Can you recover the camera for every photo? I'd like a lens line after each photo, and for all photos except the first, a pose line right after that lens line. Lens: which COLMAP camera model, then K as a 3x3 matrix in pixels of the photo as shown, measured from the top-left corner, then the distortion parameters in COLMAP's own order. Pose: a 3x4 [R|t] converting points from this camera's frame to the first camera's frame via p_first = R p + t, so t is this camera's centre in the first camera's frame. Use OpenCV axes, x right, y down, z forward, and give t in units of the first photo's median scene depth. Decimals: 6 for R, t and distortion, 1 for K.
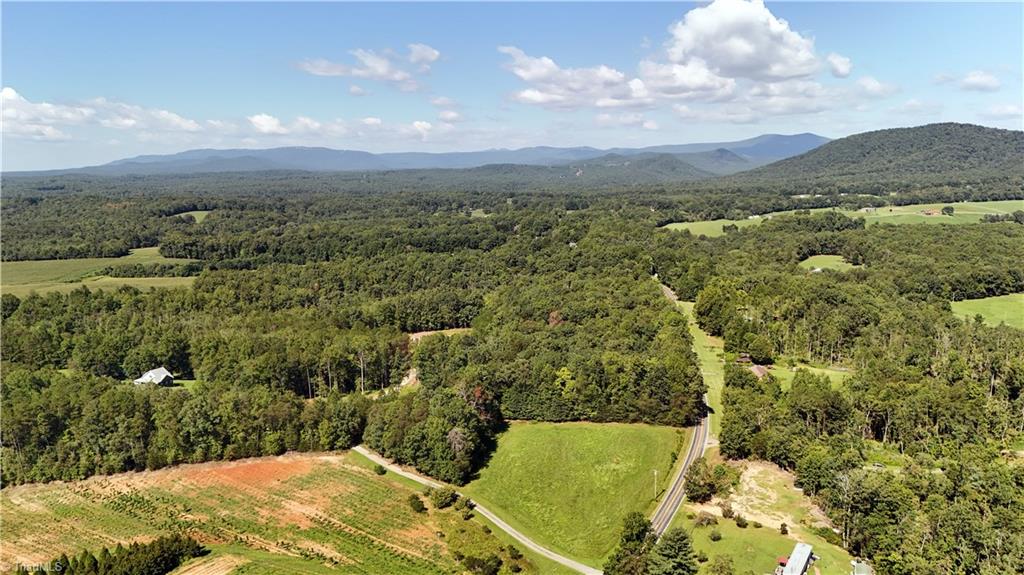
lens RADIAL K [[747.9, 0, 515.0], [0, 747.9, 288.1], [0, 0, 1]] dist [0.087148, -0.098791]
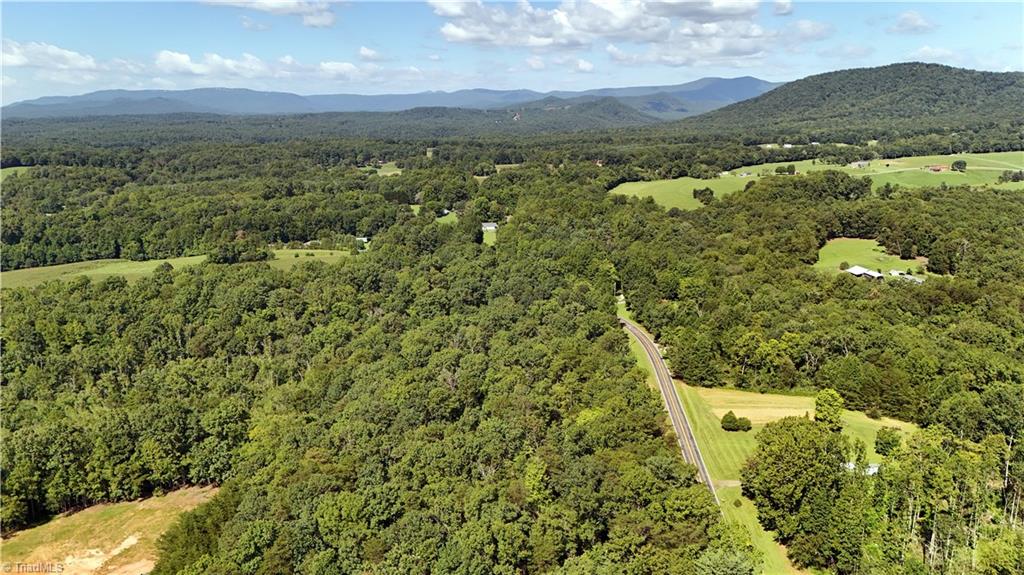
lens RADIAL K [[747.9, 0, 515.0], [0, 747.9, 288.1], [0, 0, 1]] dist [0.087148, -0.098791]
pose [[0.996877, -0.016513, 0.077225, 0.068050], [0.010969, 0.997368, 0.071672, -0.078175], [-0.078206, -0.070601, 0.994434, 0.486001]]
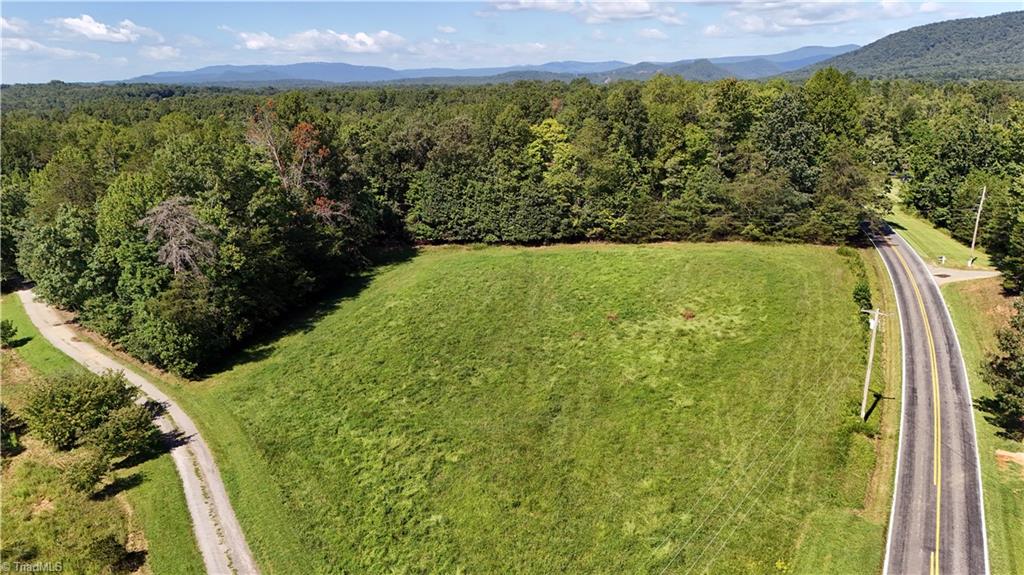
lens RADIAL K [[747.9, 0, 515.0], [0, 747.9, 288.1], [0, 0, 1]] dist [0.087148, -0.098791]
pose [[0.999395, 0.007161, -0.034044, 0.031336], [-0.003740, 0.995028, 0.099523, 0.082328], [0.034588, -0.099335, 0.994453, 0.295238]]
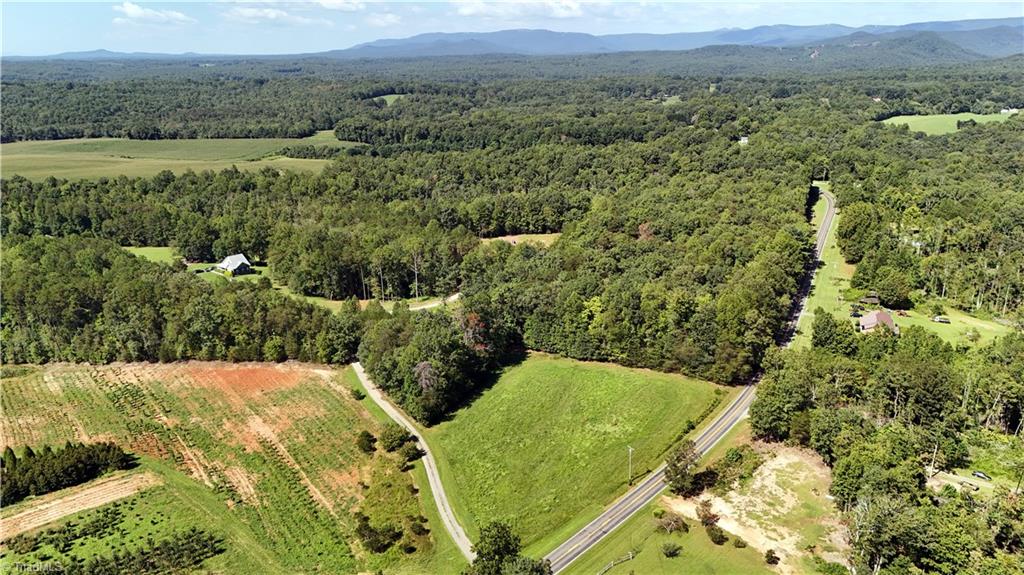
lens RADIAL K [[747.9, 0, 515.0], [0, 747.9, 288.1], [0, 0, 1]] dist [0.087148, -0.098791]
pose [[0.958918, 0.086178, -0.270277, 0.104562], [-0.045981, 0.987359, 0.151684, -0.012858], [0.279932, -0.133025, 0.950759, 0.097402]]
